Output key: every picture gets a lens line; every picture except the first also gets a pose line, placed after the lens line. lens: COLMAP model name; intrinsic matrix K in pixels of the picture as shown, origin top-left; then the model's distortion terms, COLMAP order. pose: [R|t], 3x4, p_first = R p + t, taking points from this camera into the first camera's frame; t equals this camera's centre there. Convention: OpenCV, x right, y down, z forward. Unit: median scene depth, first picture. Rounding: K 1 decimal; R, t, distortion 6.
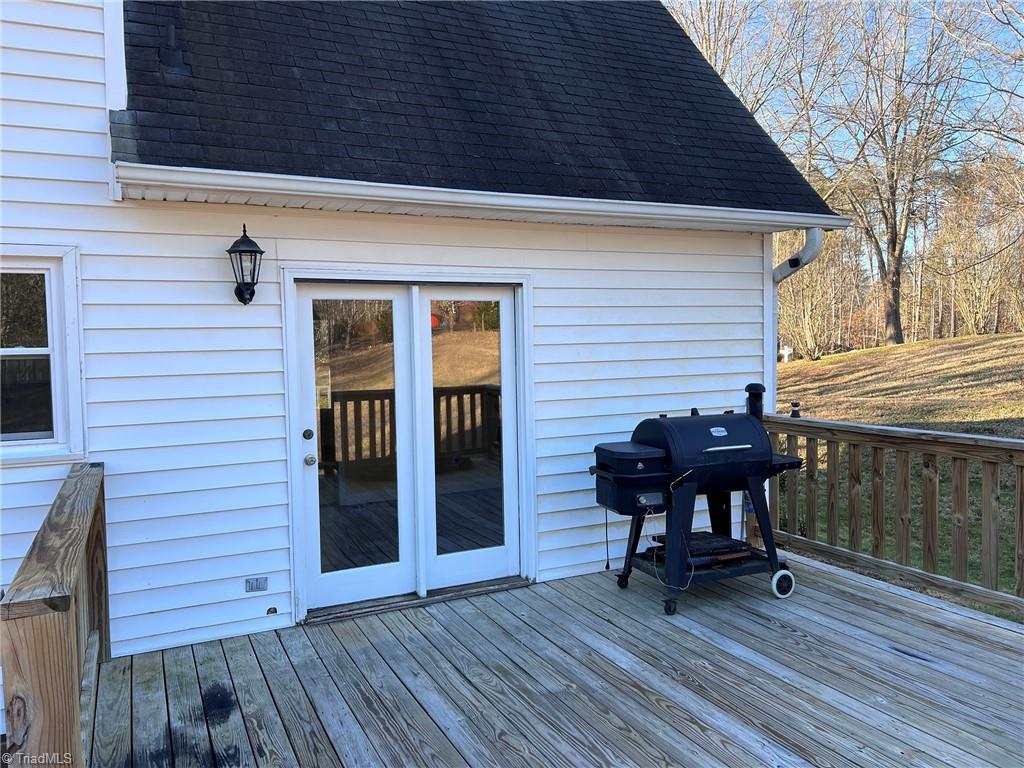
lens RADIAL K [[772.1, 0, 505.8], [0, 772.1, 380.5], [0, 0, 1]] dist [0.051453, -0.048247]
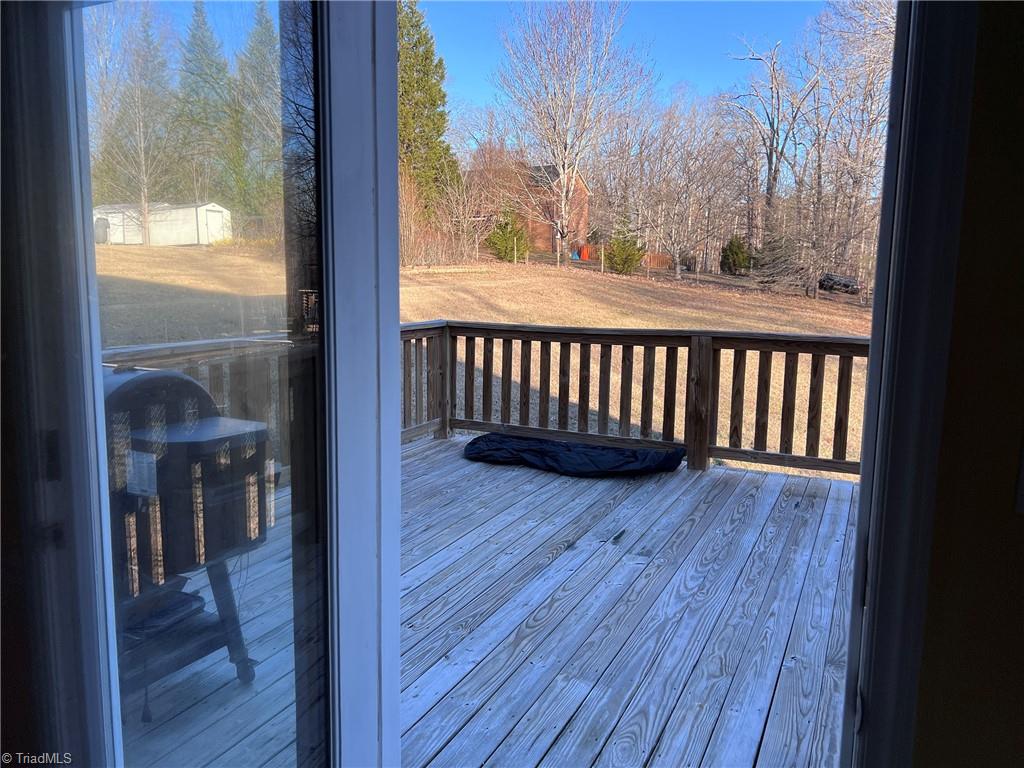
lens RADIAL K [[772.1, 0, 504.9], [0, 772.1, 381.7], [0, 0, 1]] dist [0.051453, -0.048247]
pose [[-0.620719, -0.097861, 0.777902, -0.368964], [0.035663, 0.987629, 0.152702, -0.013333], [-0.783222, 0.122527, -0.609550, 1.213941]]
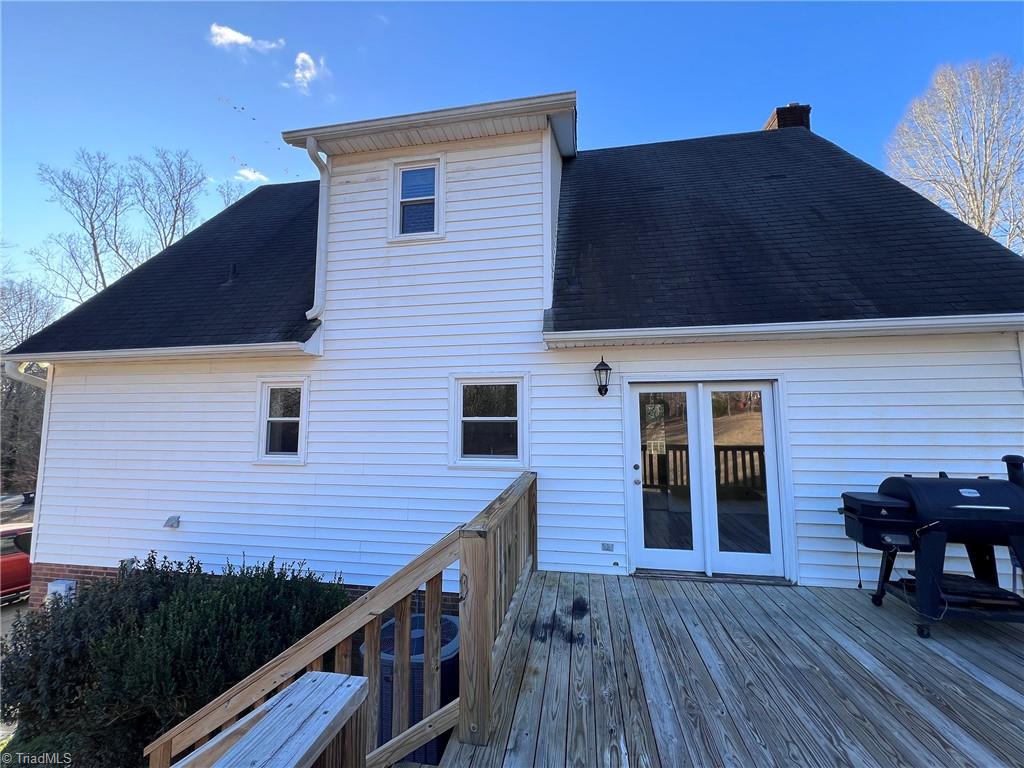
lens RADIAL K [[411.1, 0, 508.0], [0, 411.1, 382.4], [0, 0, 1]] dist [-0.001218, 0.000292]
pose [[0.811440, -0.035958, -0.583329, 0.070547], [-0.040977, 0.992149, -0.118160, -0.001031], [0.582998, 0.119783, 0.803595, 0.029935]]
